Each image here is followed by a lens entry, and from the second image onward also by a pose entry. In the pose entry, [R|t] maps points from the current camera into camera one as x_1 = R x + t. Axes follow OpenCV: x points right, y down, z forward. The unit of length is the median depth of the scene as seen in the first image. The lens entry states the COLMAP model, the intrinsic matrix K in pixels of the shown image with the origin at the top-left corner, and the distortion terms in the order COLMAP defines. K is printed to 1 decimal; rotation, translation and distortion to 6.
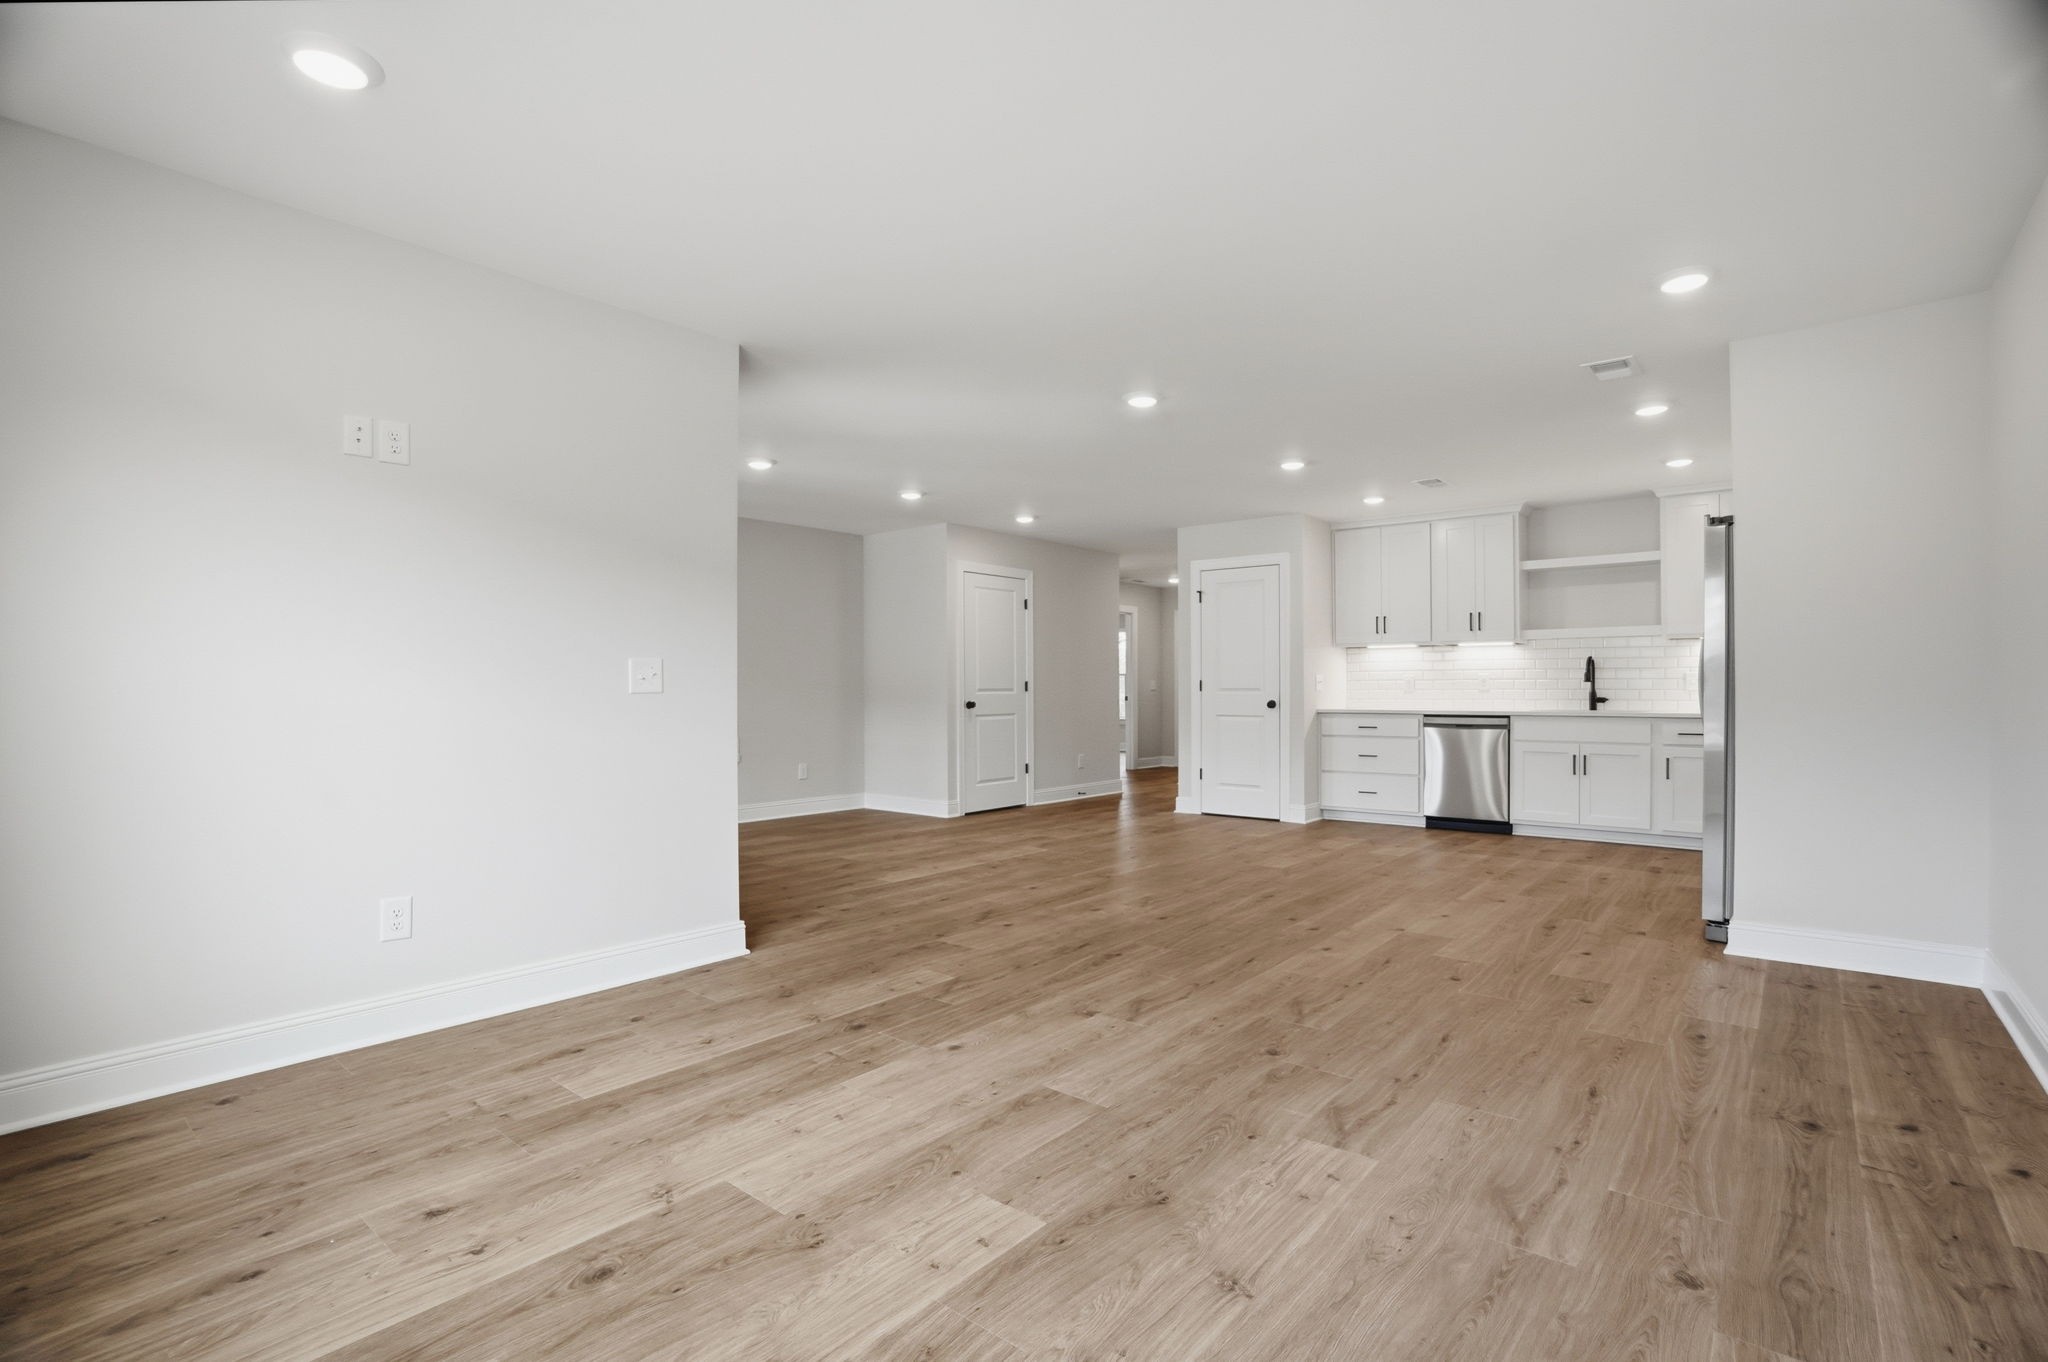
lens RADIAL K [[984.8, 0, 1024.0], [0, 984.8, 681.0], [0, 0, 1]] dist [-0.023477, 0.000168]
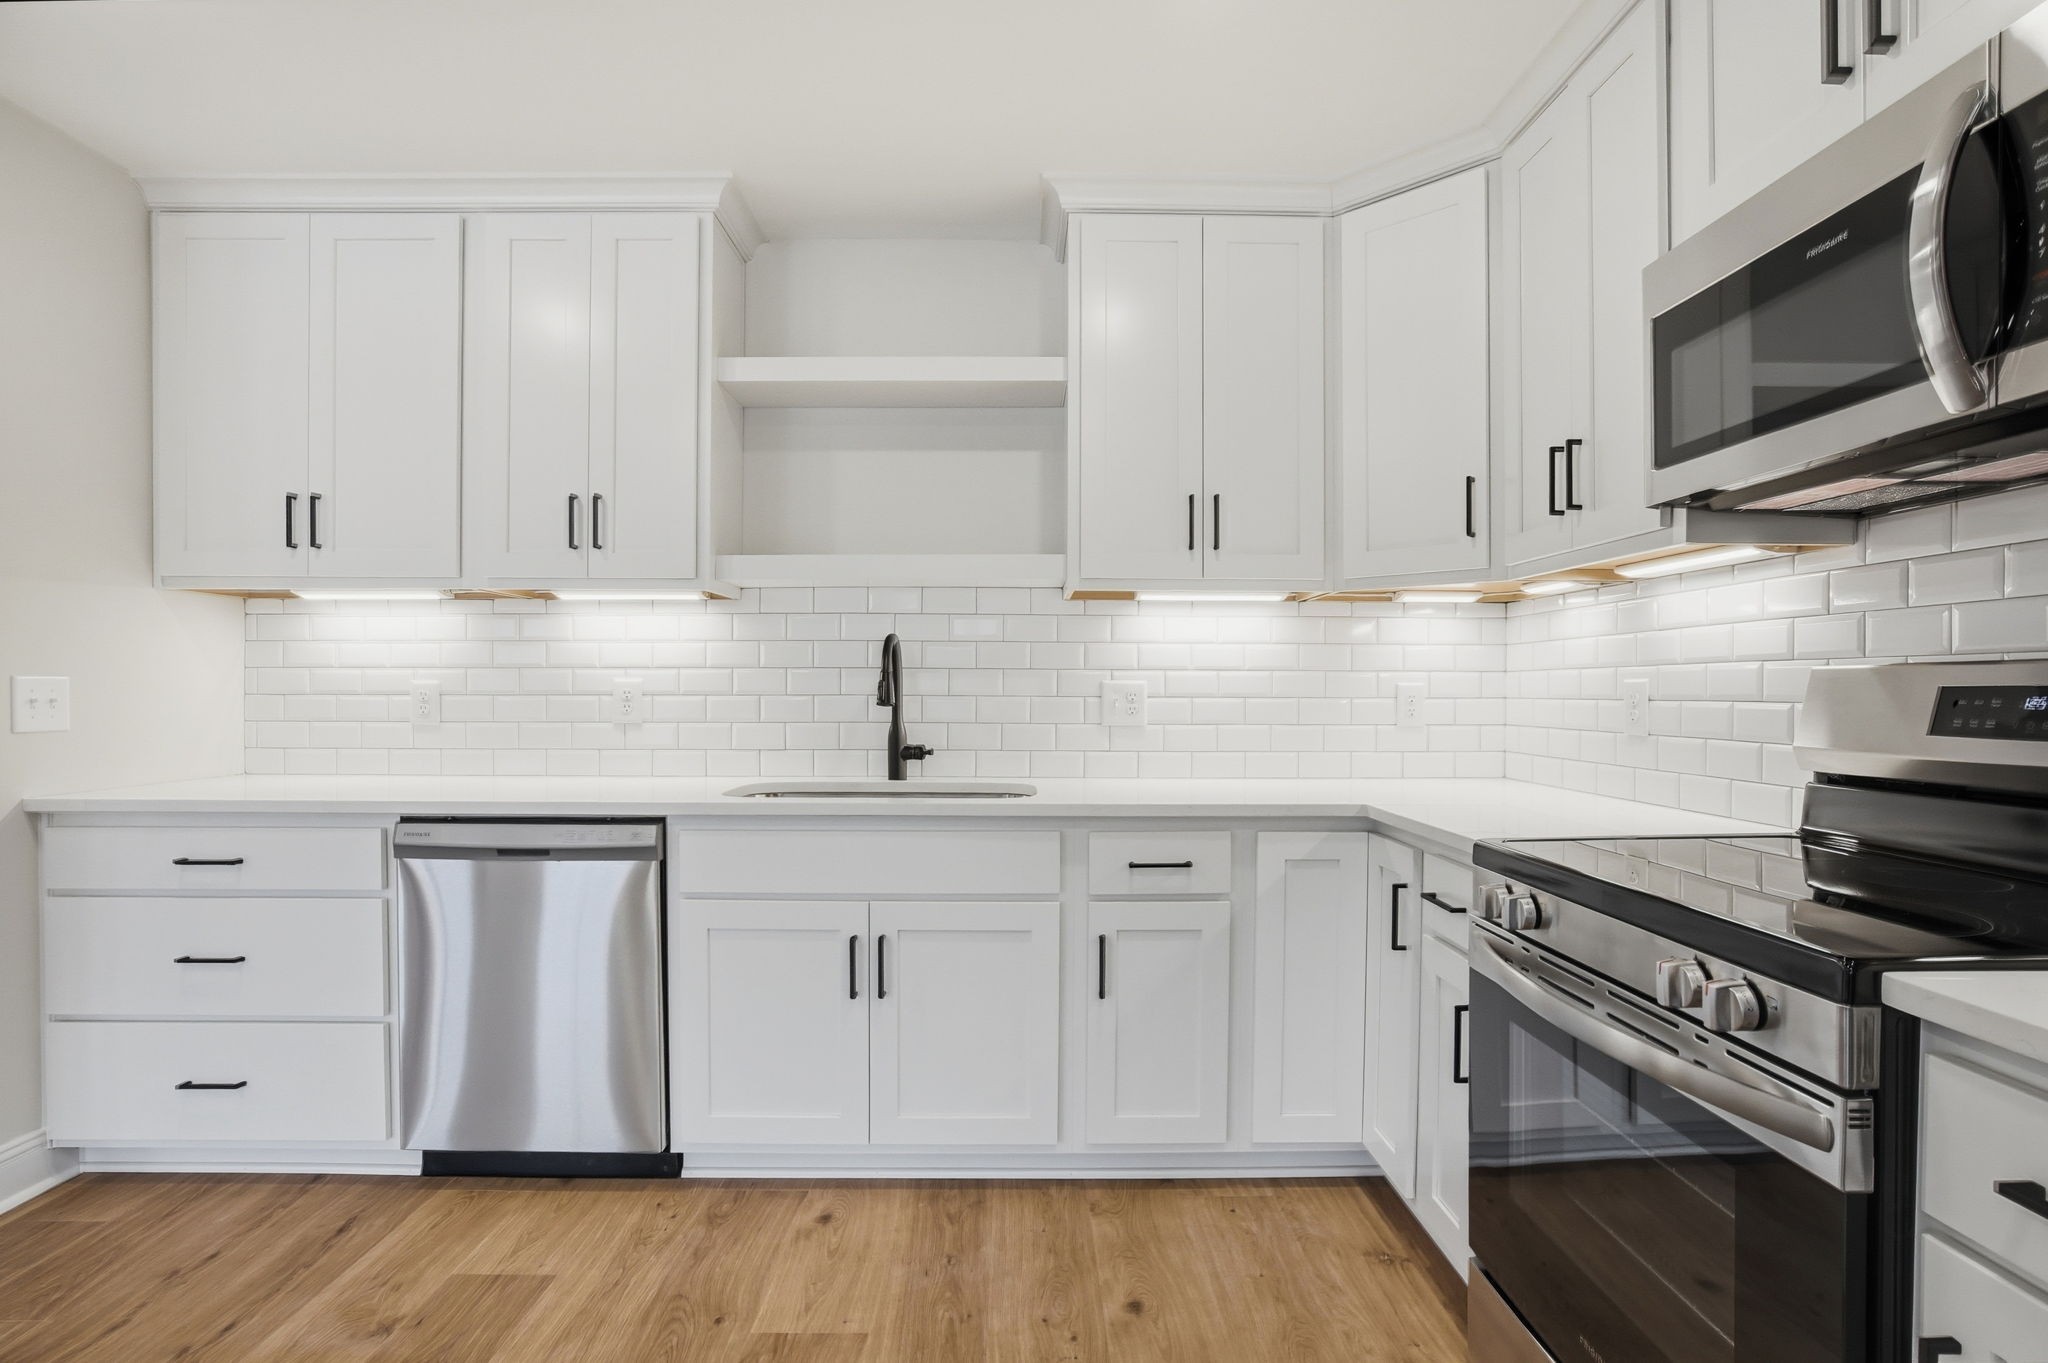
lens RADIAL K [[984.8, 0, 1024.0], [0, 984.8, 681.5], [0, 0, 1]] dist [-0.023477, 0.000168]
pose [[0.768759, 0.007374, 0.639496, 0.380894], [-0.008466, 0.999963, -0.001353, -0.008012], [-0.639483, -0.004374, 0.768793, 0.682743]]
